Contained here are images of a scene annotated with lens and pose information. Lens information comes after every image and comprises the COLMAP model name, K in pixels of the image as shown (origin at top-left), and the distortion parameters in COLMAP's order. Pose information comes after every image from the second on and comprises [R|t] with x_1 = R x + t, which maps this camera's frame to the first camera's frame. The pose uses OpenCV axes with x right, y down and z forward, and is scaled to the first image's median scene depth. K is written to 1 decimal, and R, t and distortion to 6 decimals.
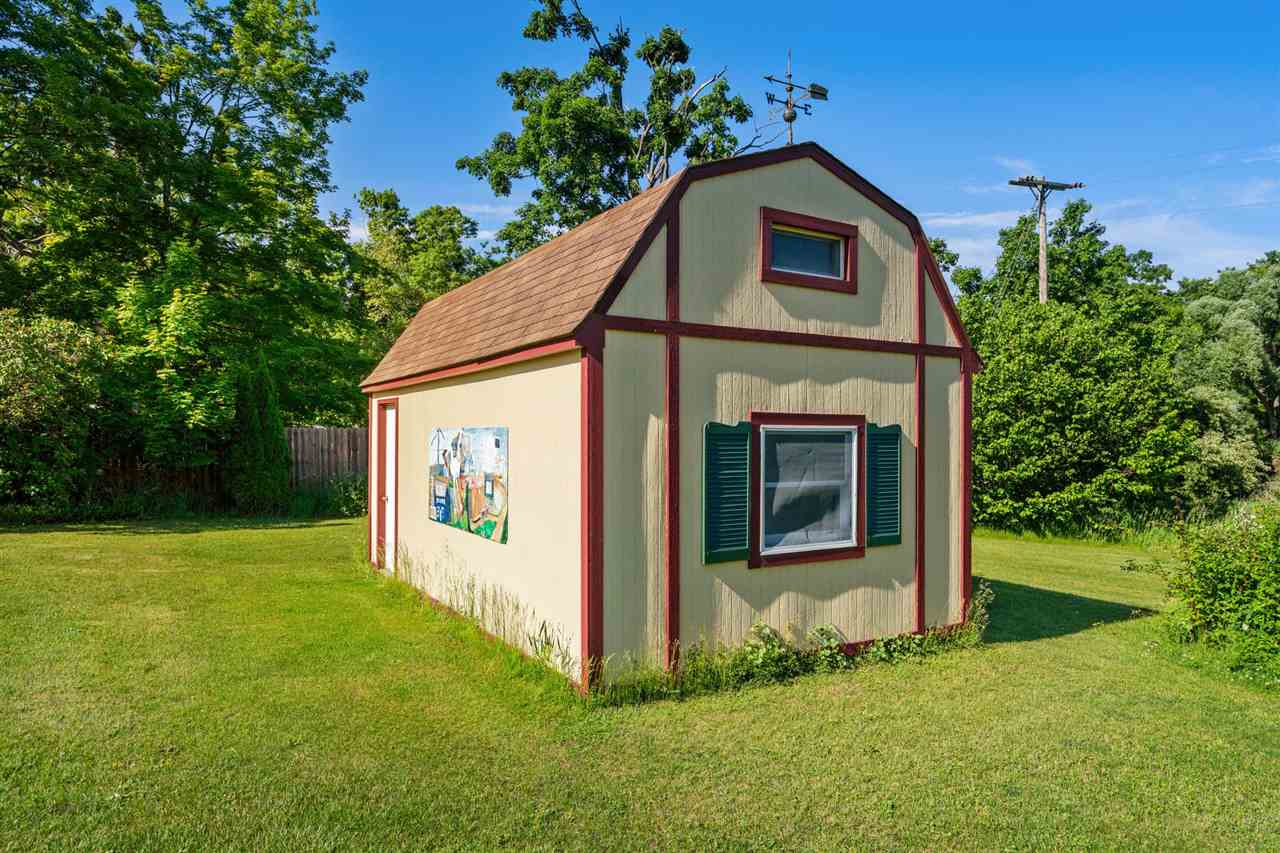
lens RADIAL K [[784.6, 0, 640.0], [0, 784.6, 426.5], [0, 0, 1]] dist [0.000994, 0.000350]
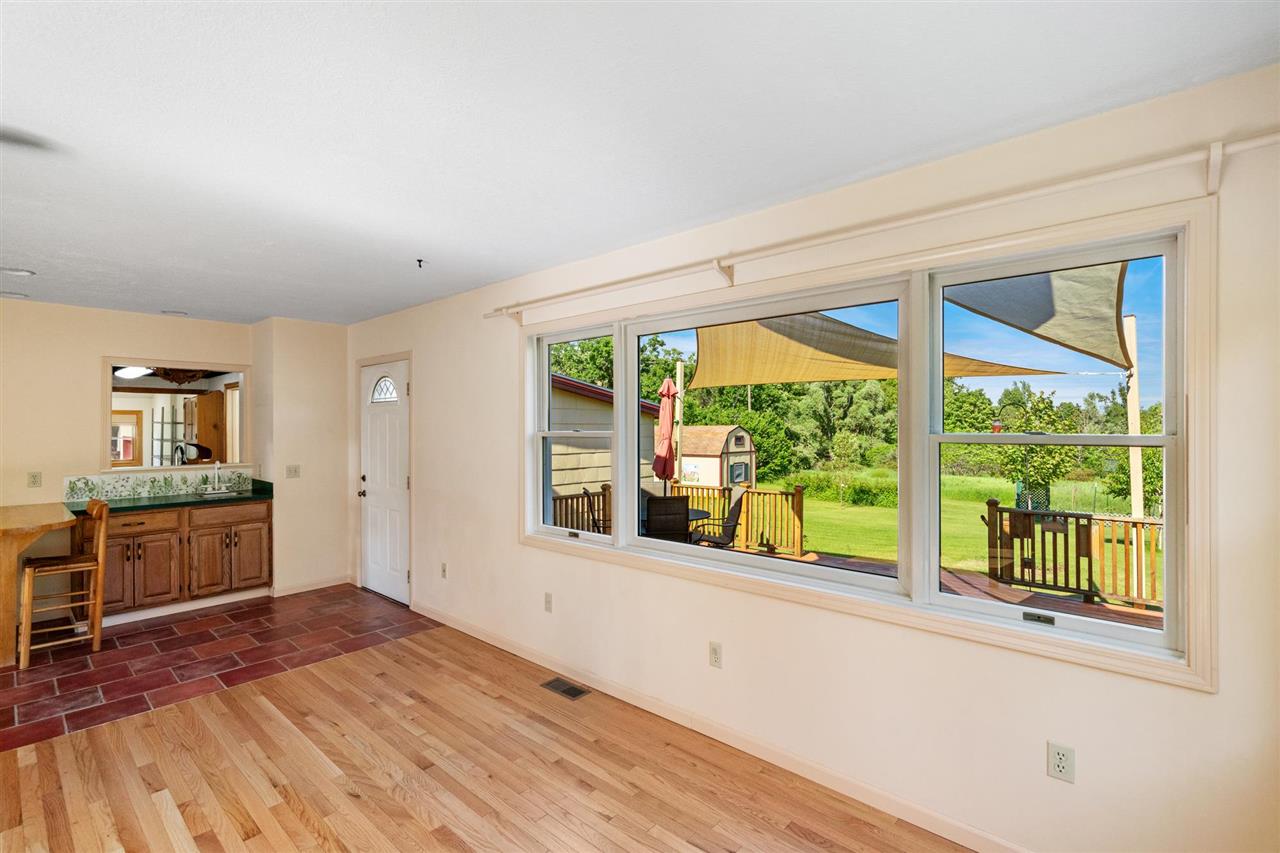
lens RADIAL K [[573.8, 0, 639.8], [0, 573.8, 421.7], [0, 0, 1]] dist [-0.001927, -0.000160]
pose [[0.944639, -0.000191, 0.328113, -1.109594], [0.000051, 1.000000, 0.000436, -0.182597], [-0.328113, -0.000395, 0.944638, -1.722425]]
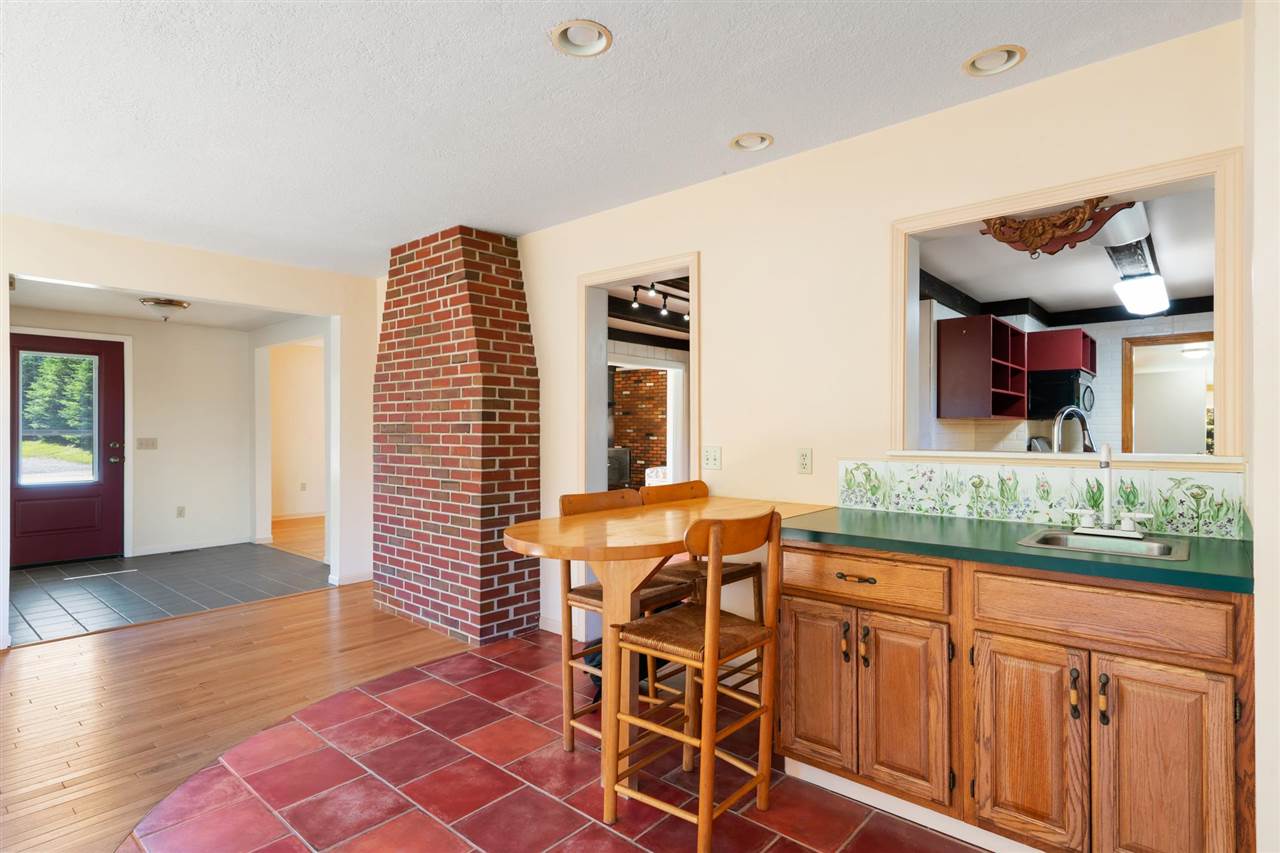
lens RADIAL K [[658.0, 0, 640.0], [0, 658.0, 426.5], [0, 0, 1]] dist [0.001930, 0.000572]
pose [[0.337604, -0.003293, -0.941283, -1.146298], [0.008692, 0.999962, -0.000381, -0.159200], [0.941248, -0.008053, 0.337619, -1.397530]]
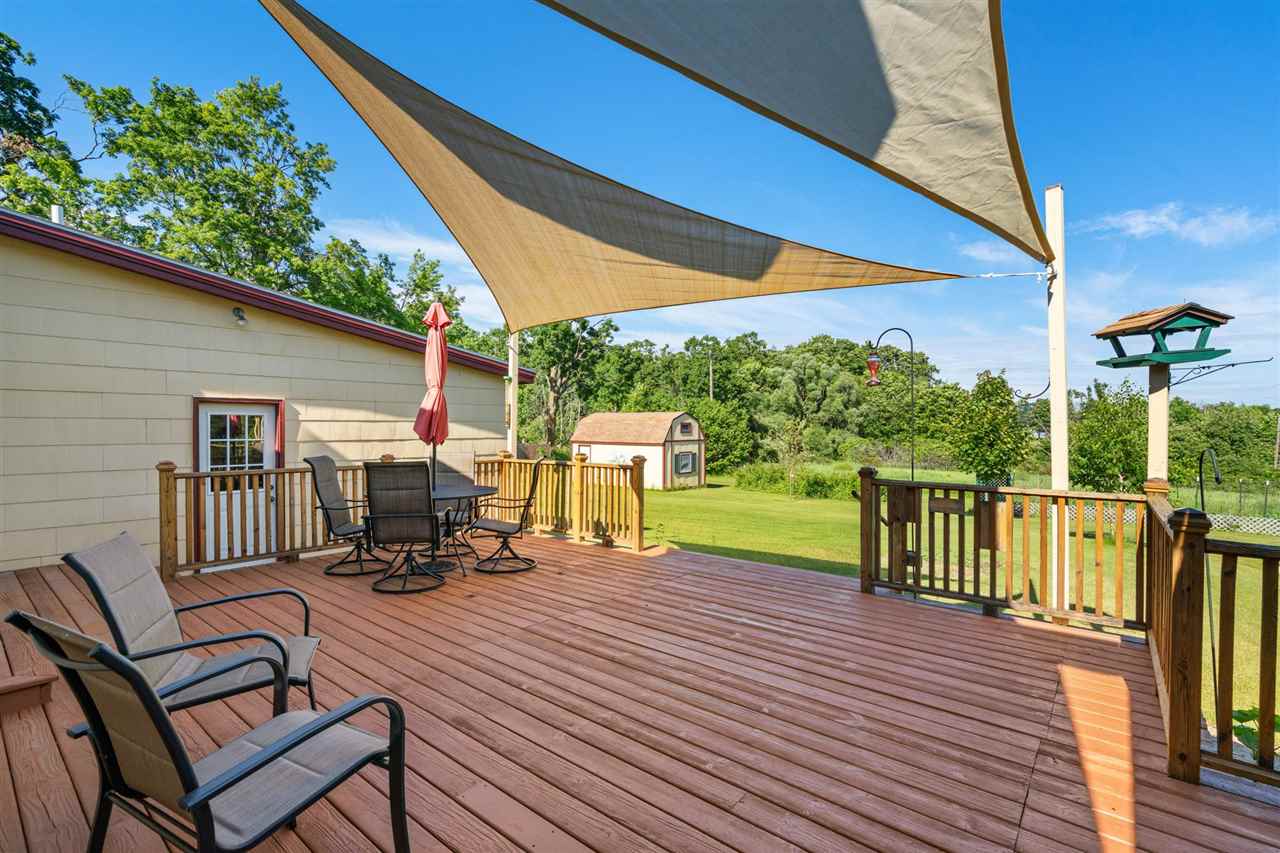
lens RADIAL K [[583.1, 0, 640.0], [0, 583.1, 426.5], [0, 0, 1]] dist [-0.001568, -0.000108]
pose [[0.933229, -0.001941, 0.359278, -0.898033], [-0.003865, 0.999873, 0.015442, -0.141875], [-0.359263, -0.015800, 0.933103, -1.626598]]
